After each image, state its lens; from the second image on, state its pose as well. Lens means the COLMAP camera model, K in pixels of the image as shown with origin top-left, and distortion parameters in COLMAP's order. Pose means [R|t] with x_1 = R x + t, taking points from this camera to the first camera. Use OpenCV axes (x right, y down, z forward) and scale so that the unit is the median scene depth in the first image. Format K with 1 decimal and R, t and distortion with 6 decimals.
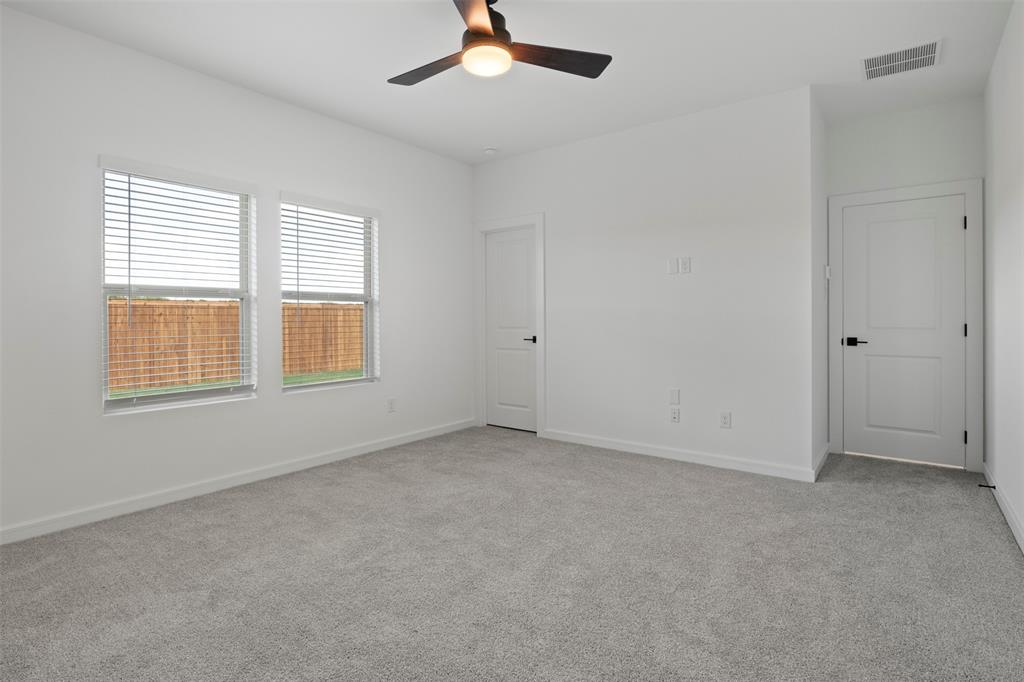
lens RADIAL K [[514.3, 0, 513.6], [0, 514.3, 318.8], [0, 0, 1]] dist [0.001794, 0.000072]
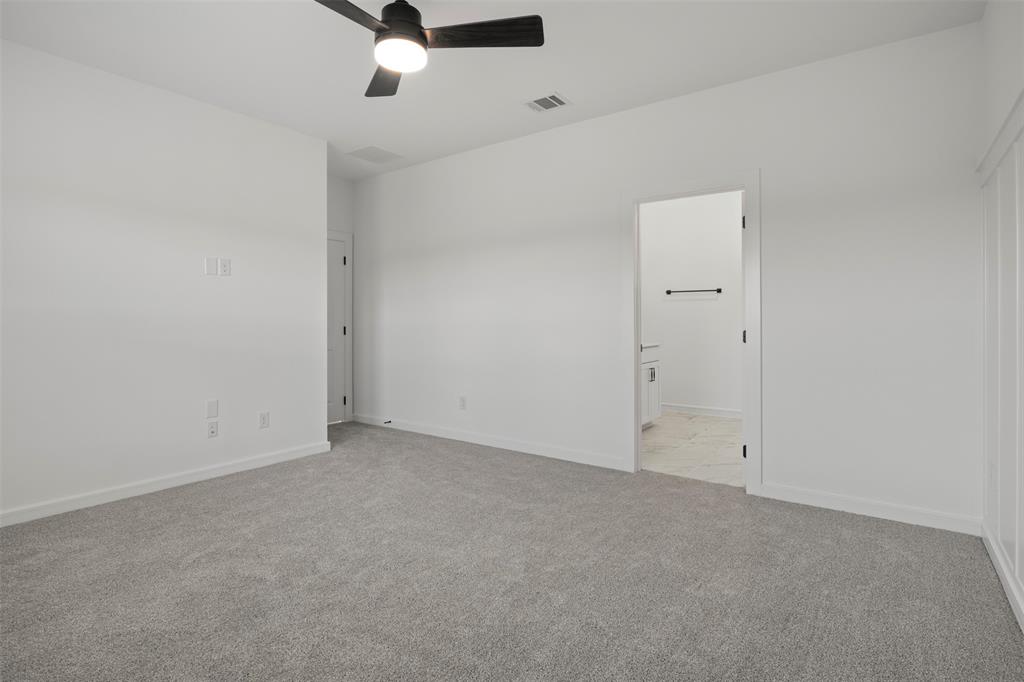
lens RADIAL K [[514.3, 0, 513.6], [0, 514.3, 318.8], [0, 0, 1]] dist [0.001794, 0.000072]
pose [[-0.014615, 0.005245, 0.999879, -0.488271], [0.003396, 0.999981, -0.005196, -0.002103], [-0.999887, 0.003319, -0.014632, 0.382851]]
